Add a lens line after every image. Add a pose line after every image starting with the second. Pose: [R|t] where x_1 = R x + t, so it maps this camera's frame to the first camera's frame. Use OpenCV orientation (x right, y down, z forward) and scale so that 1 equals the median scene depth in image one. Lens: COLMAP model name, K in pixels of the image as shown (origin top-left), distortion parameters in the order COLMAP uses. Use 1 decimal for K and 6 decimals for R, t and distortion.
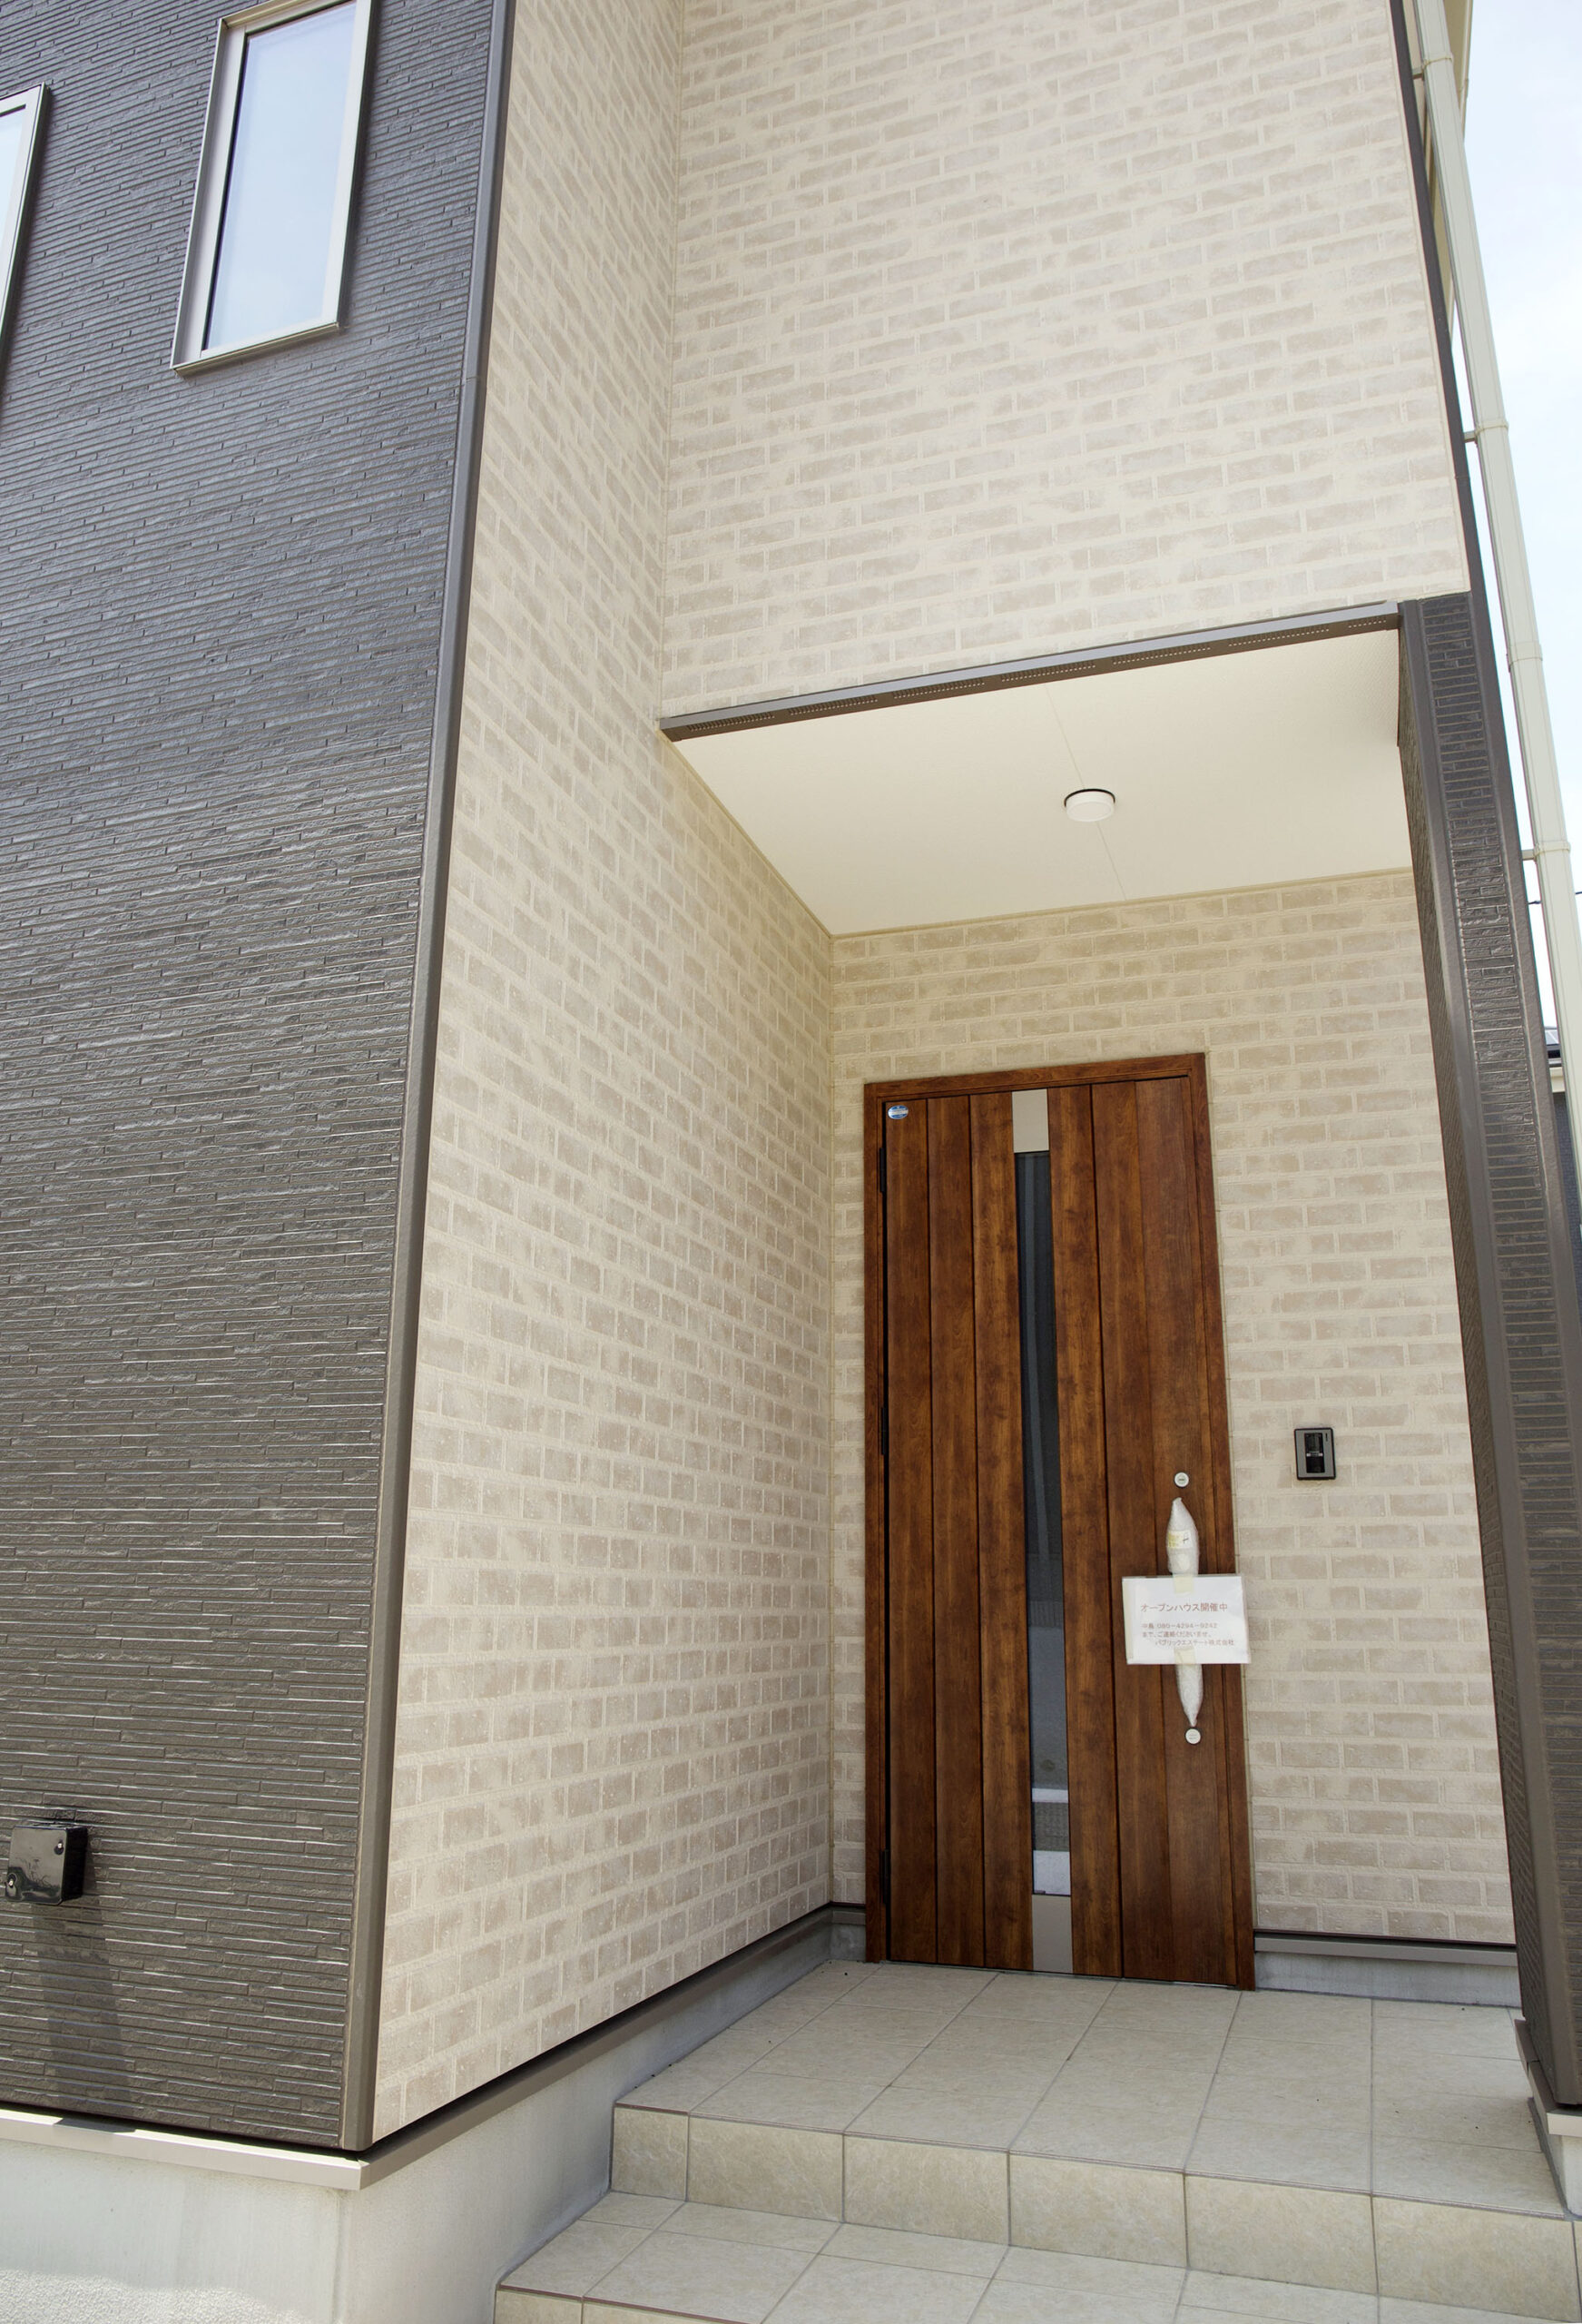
lens RADIAL K [[1769.6, 0, 731.0], [0, 1769.6, 1168.5], [0, 0, 1]] dist [-0.111991, 0.122673]
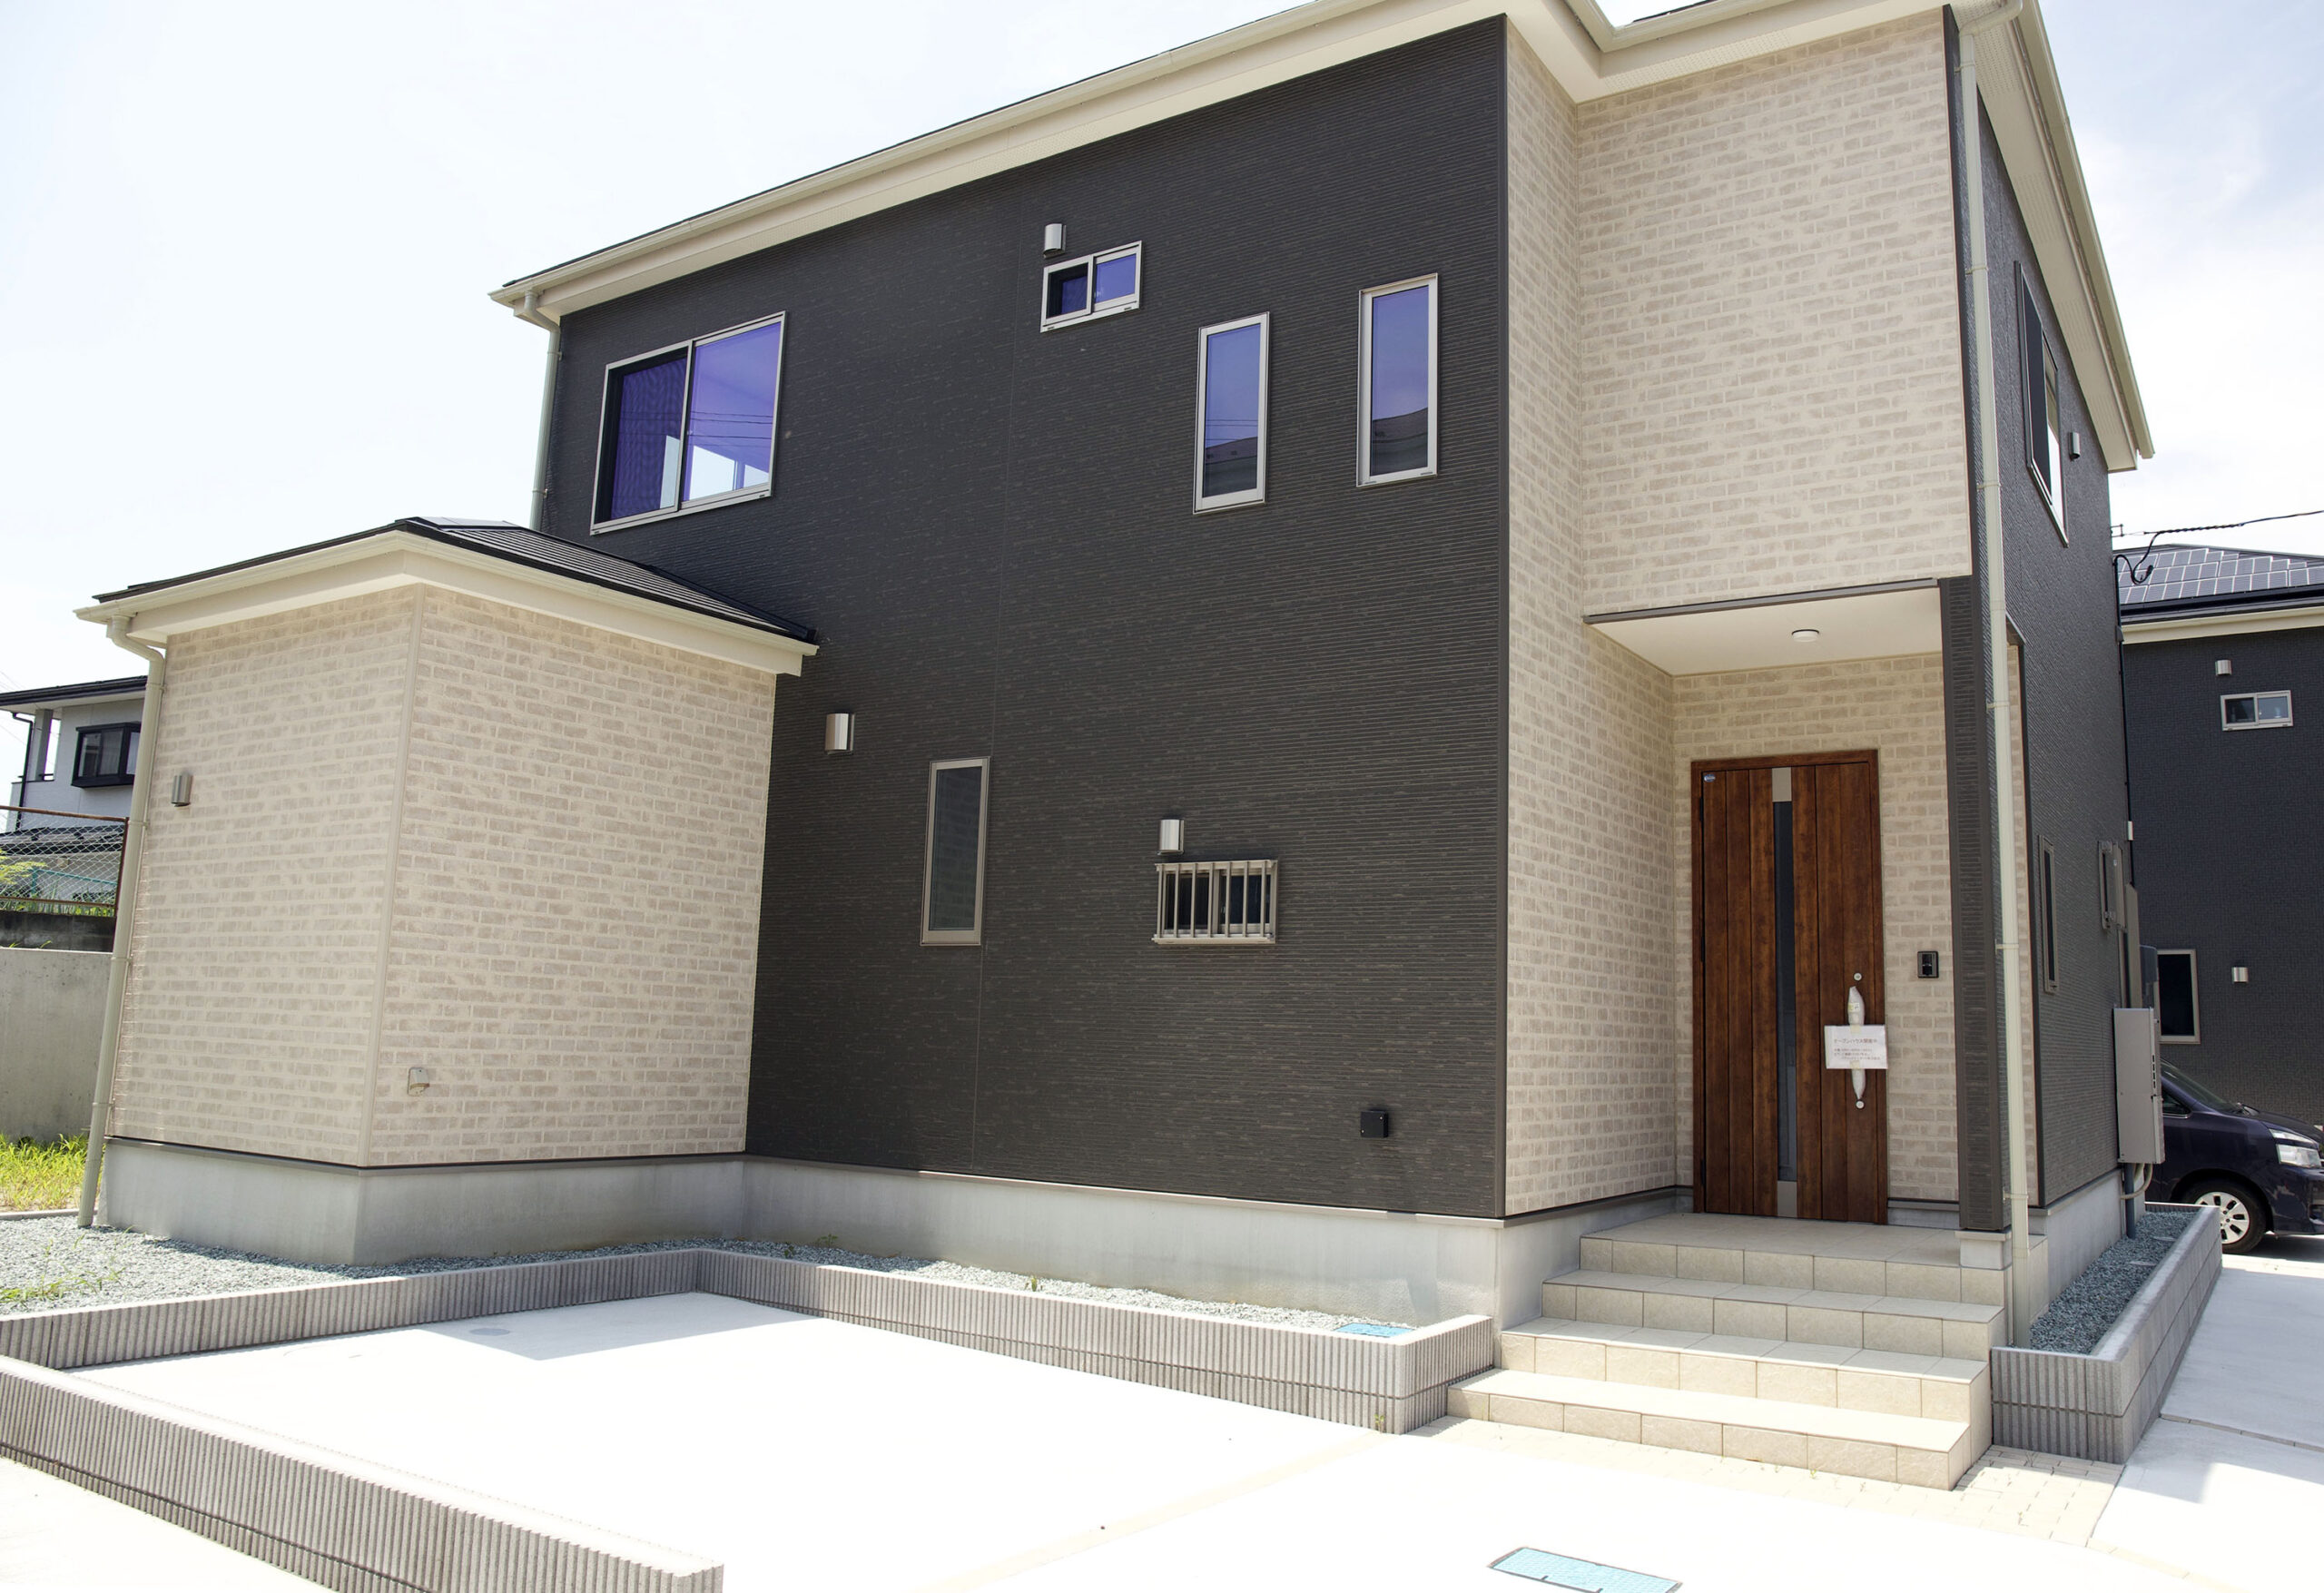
lens RADIAL K [[1767.9, 0, 1162.0], [0, 1767.9, 796.5], [0, 0, 1]] dist [-0.112307, 0.122766]
pose [[0.971163, -0.017889, -0.237745, -0.032963], [0.041159, 0.994789, 0.093276, -0.247408], [0.234837, -0.100371, 0.966839, -1.091617]]
